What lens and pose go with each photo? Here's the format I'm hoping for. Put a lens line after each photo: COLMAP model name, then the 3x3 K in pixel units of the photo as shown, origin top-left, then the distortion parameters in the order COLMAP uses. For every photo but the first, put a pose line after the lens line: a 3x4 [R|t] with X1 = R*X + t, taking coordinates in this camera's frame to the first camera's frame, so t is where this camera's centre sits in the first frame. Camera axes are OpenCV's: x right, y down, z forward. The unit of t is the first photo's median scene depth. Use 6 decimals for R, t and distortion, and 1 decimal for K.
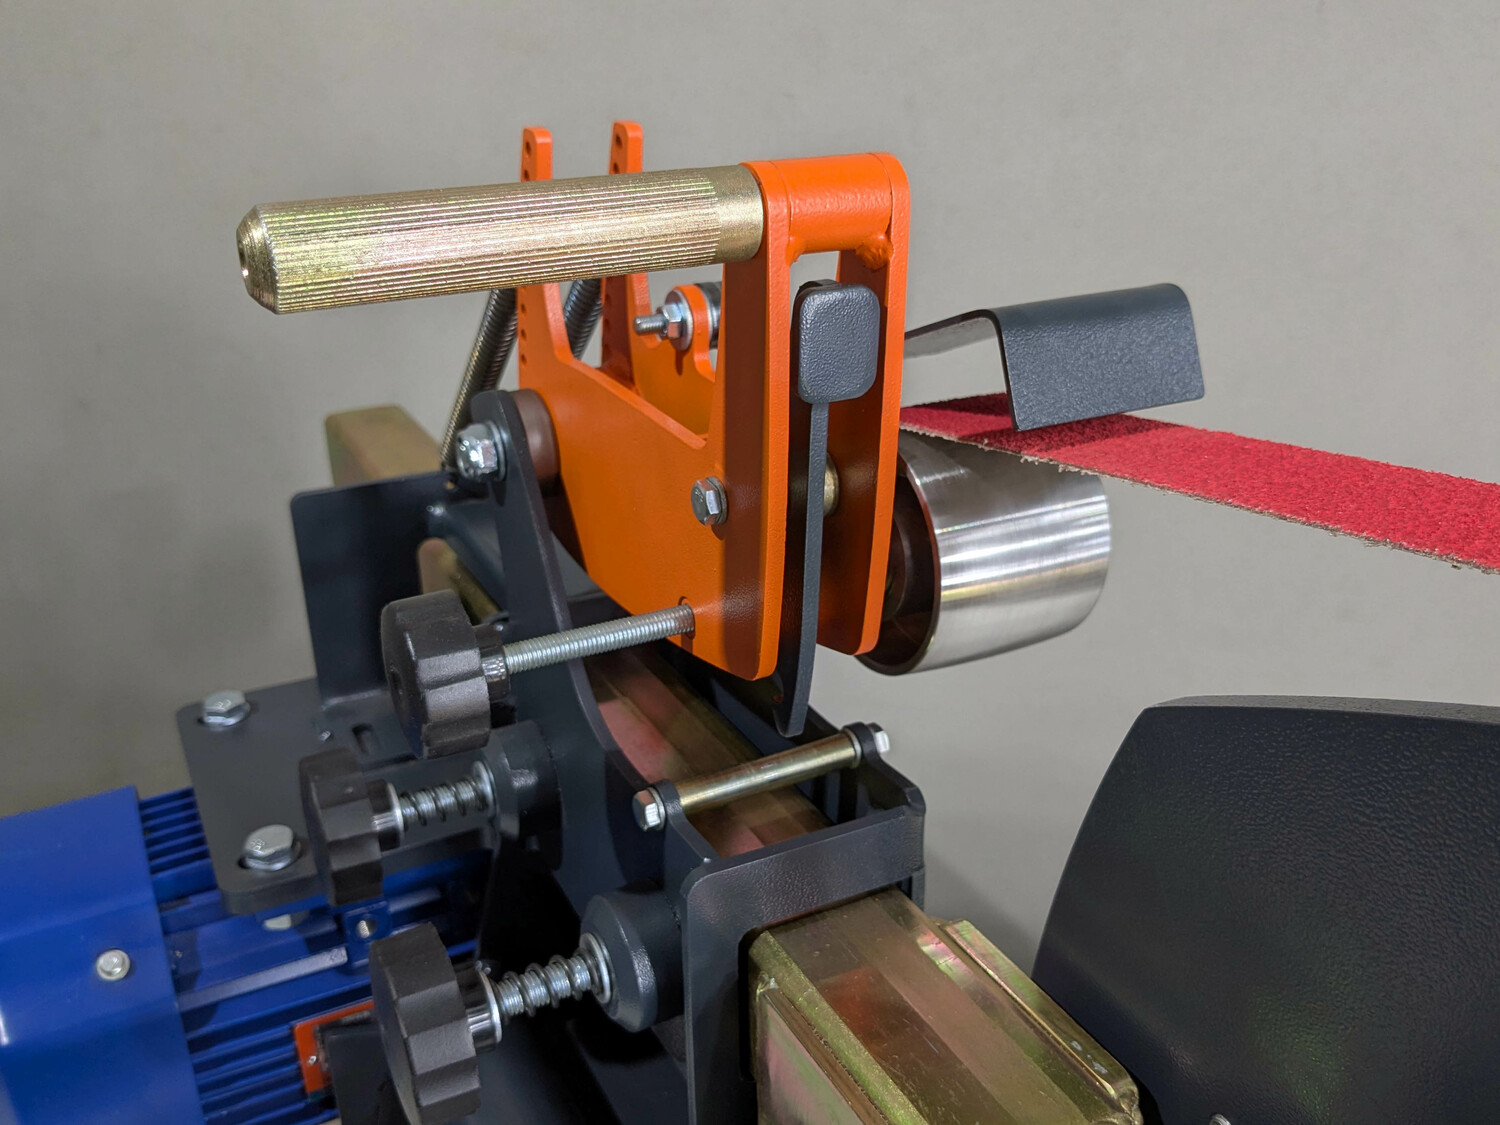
lens RADIAL K [[1388.6, 0, 750.0], [0, 1388.6, 562.5], [0, 0, 1]] dist [0.206724, -0.000464]
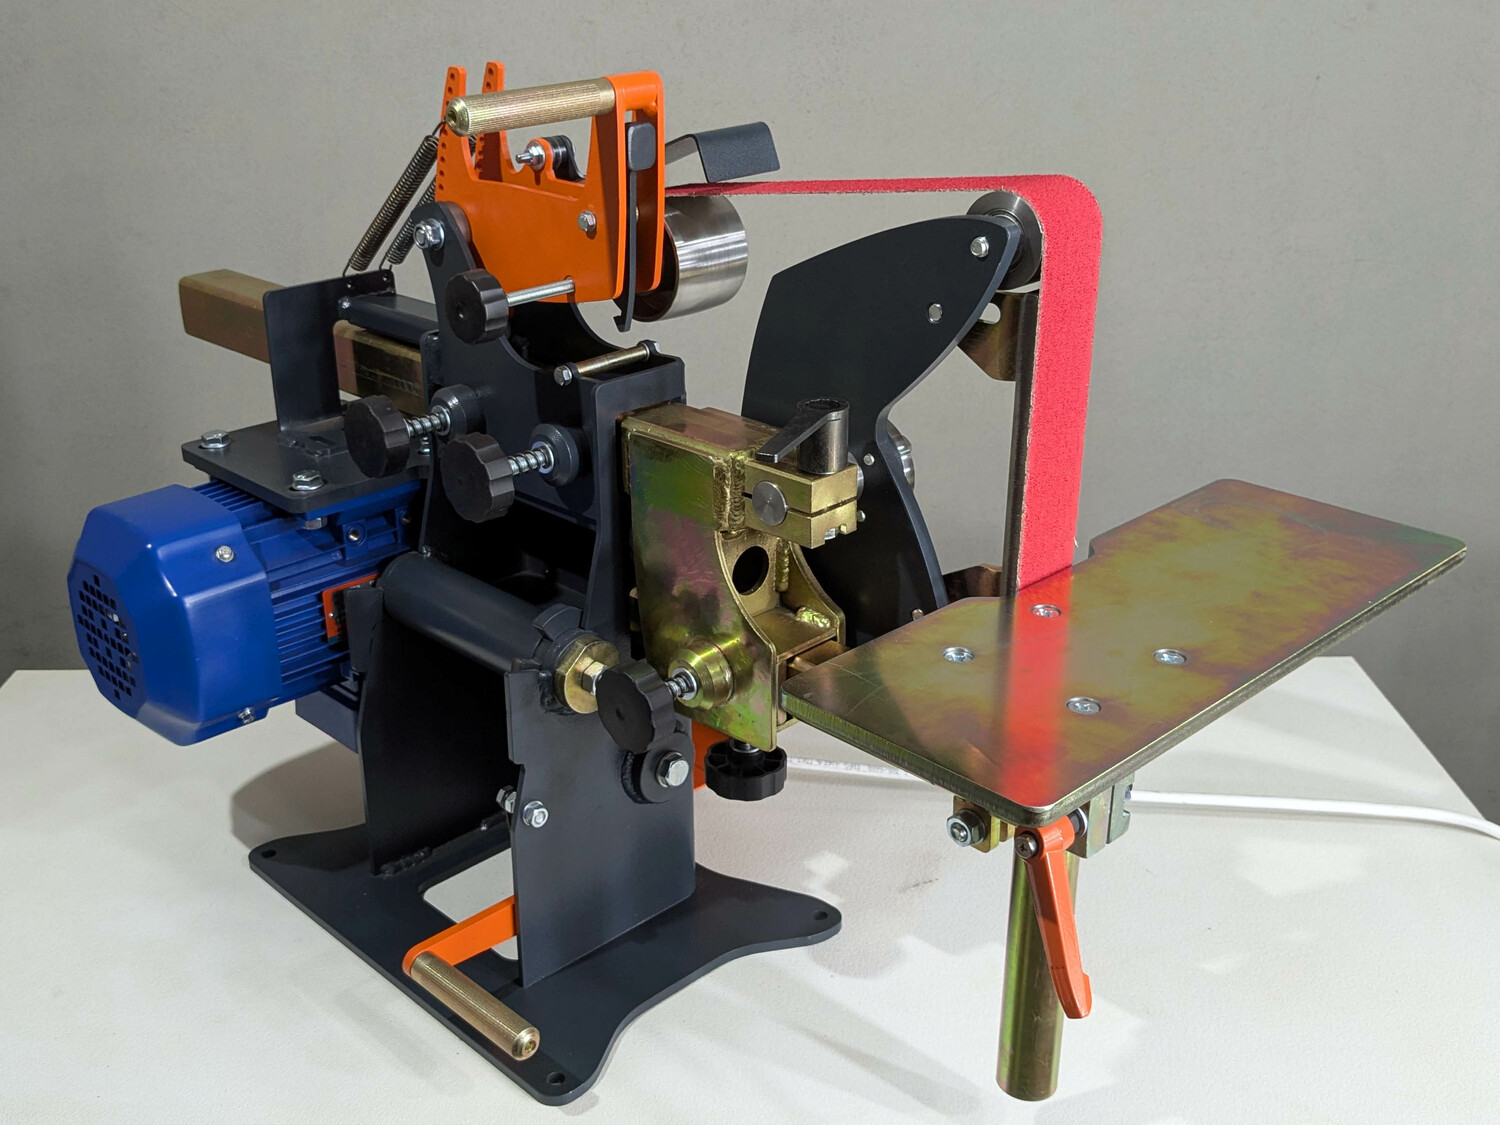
lens RADIAL K [[1589.3, 0, 750.0], [0, 1589.3, 562.5], [0, 0, 1]] dist [-0.006190, -0.004417]
pose [[0.954399, -0.122670, 0.272168, -0.538351], [0.117635, 0.992447, 0.034804, 0.441725], [-0.274381, -0.001200, 0.961620, -1.560319]]
